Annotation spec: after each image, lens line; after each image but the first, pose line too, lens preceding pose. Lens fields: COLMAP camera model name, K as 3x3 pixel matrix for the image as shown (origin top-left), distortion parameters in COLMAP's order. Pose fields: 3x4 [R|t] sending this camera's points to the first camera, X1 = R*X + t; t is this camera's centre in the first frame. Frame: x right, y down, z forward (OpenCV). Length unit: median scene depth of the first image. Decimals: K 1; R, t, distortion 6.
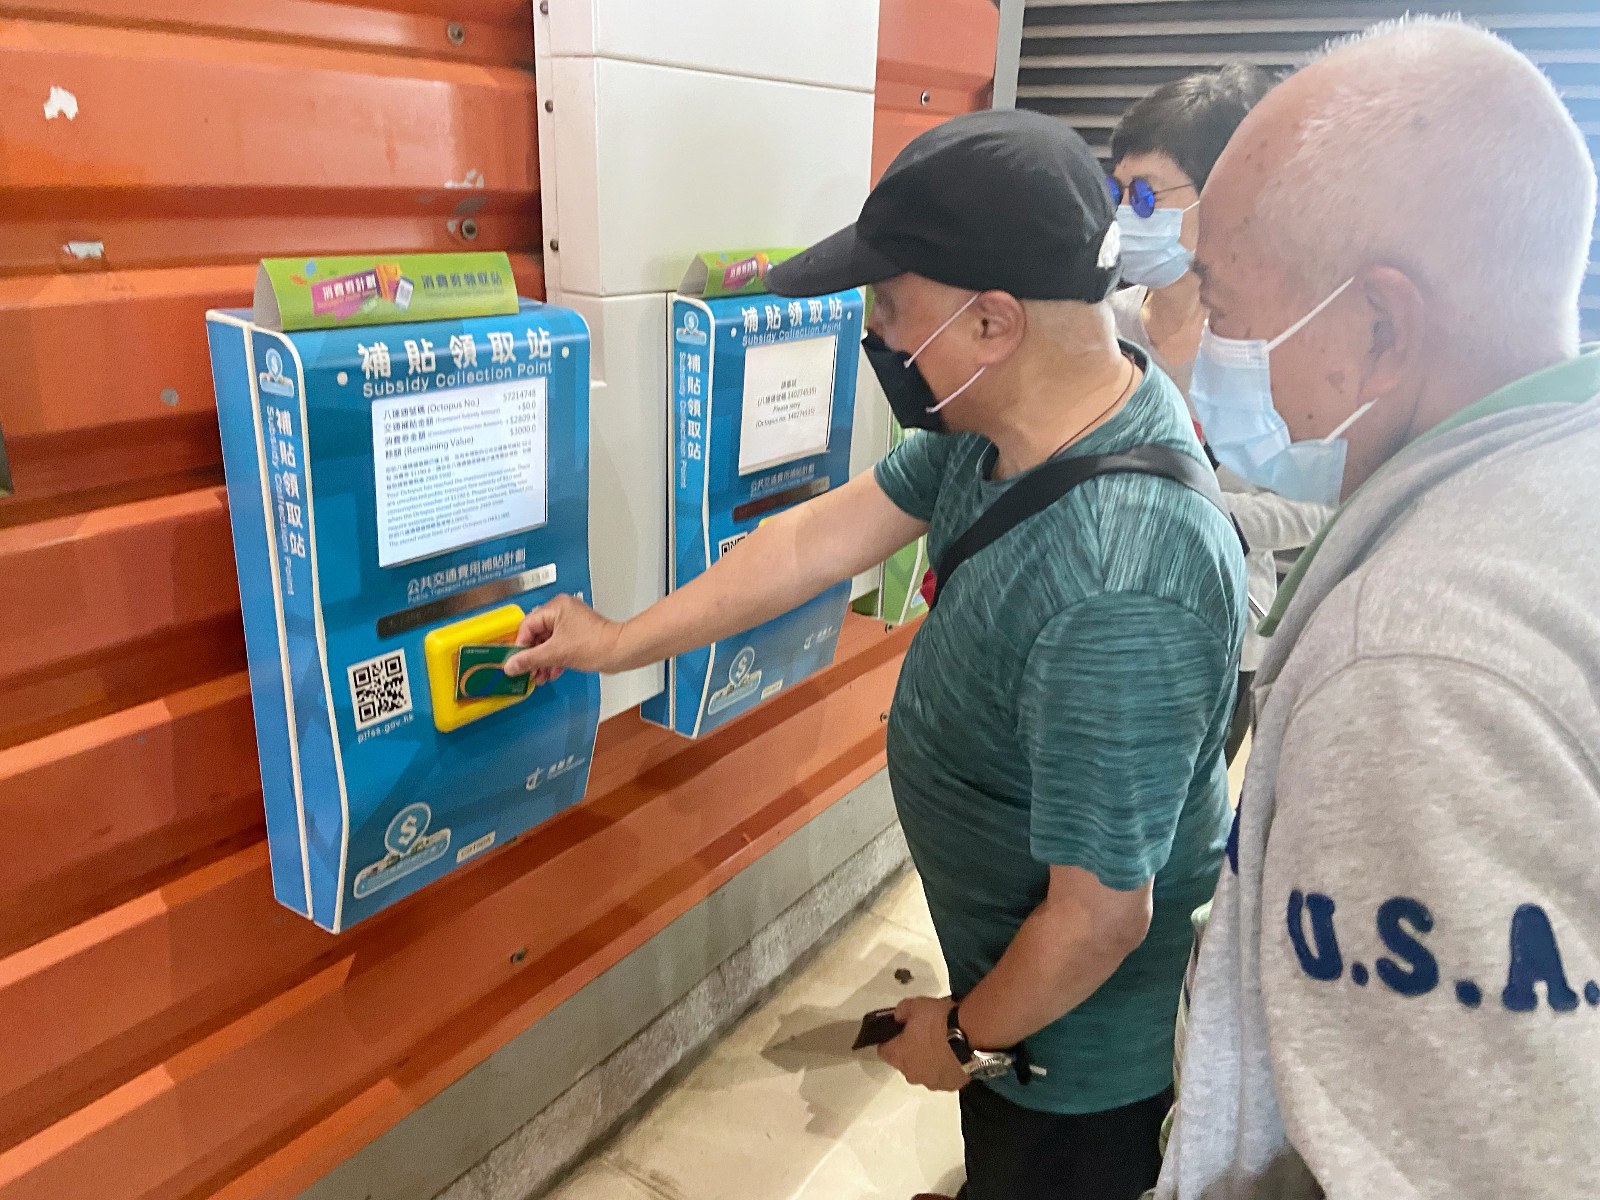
lens RADIAL K [[1237.5, 0, 842.1], [0, 1237.5, 598.6], [0, 0, 1]] dist [0.055983, -0.022809]
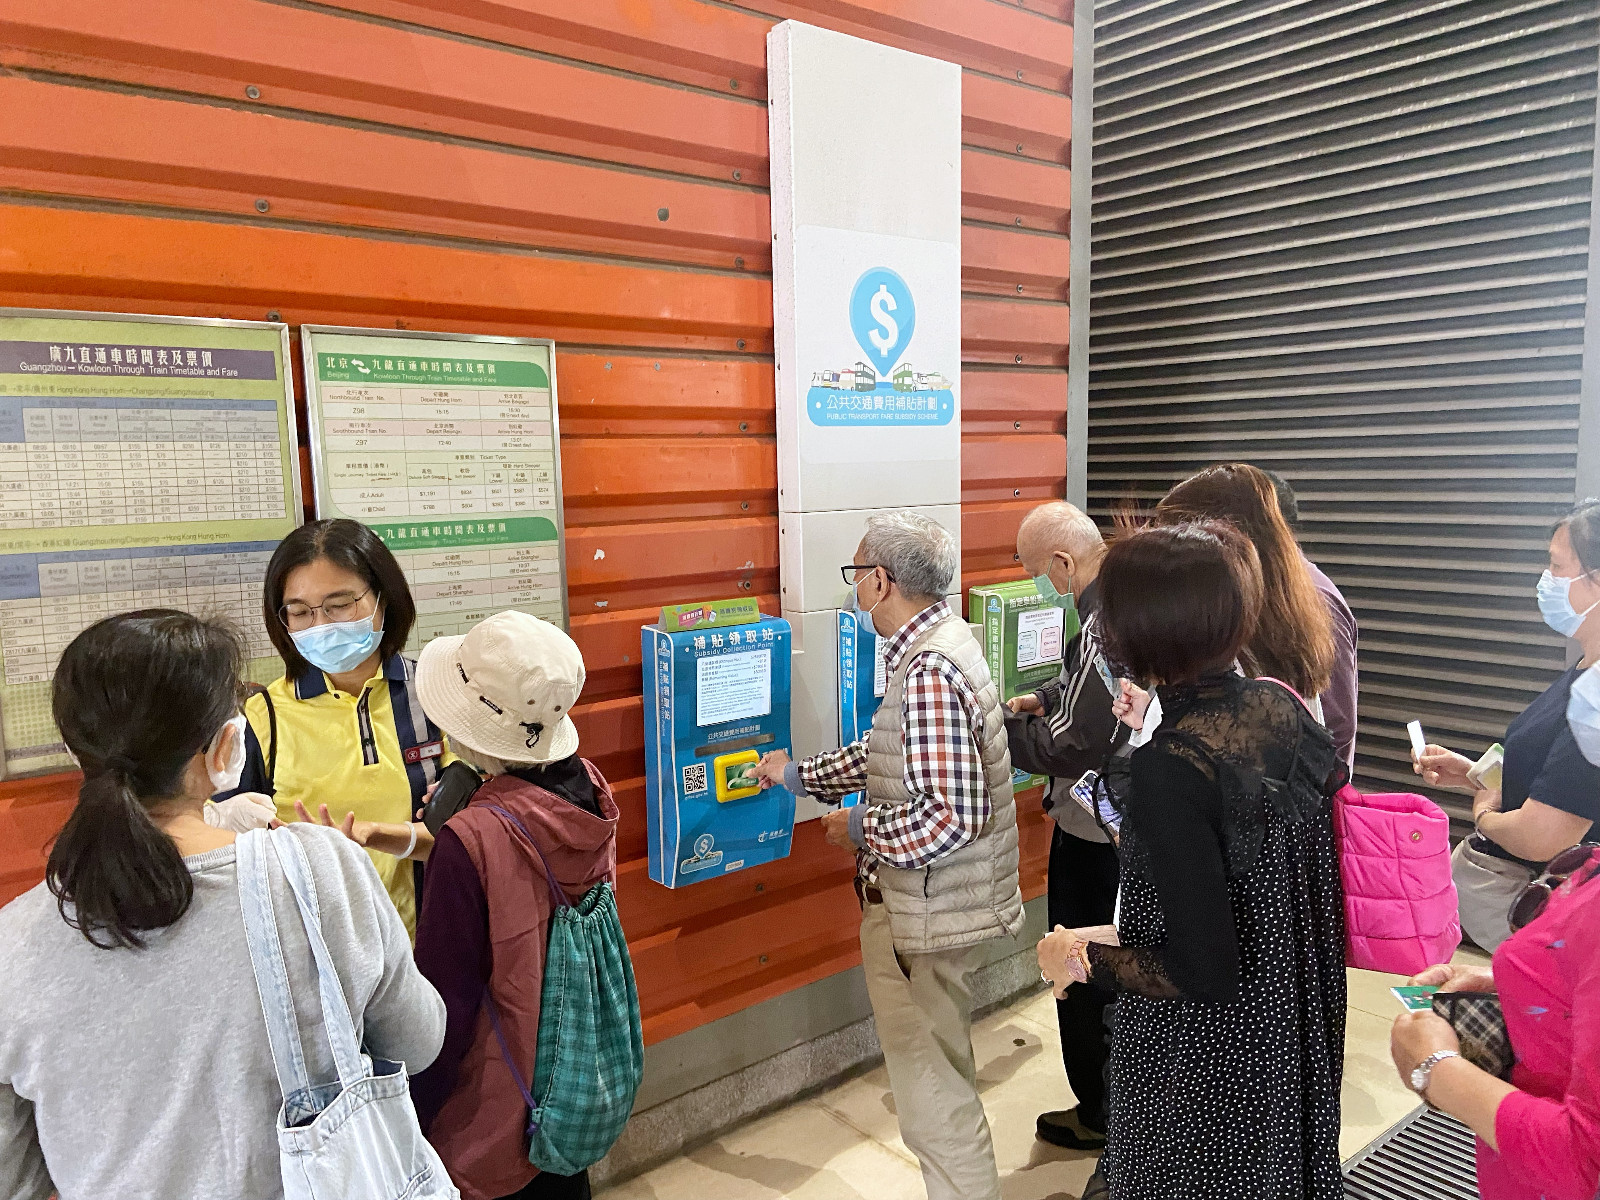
lens RADIAL K [[1237.5, 0, 799.2], [0, 1237.5, 602.0], [0, 0, 1]] dist [0.055983, -0.022809]
pose [[0.951809, -0.031299, -0.305090, 0.538686], [-0.038471, 0.974737, -0.220018, 0.251243], [0.304269, 0.221152, 0.926559, -1.179286]]
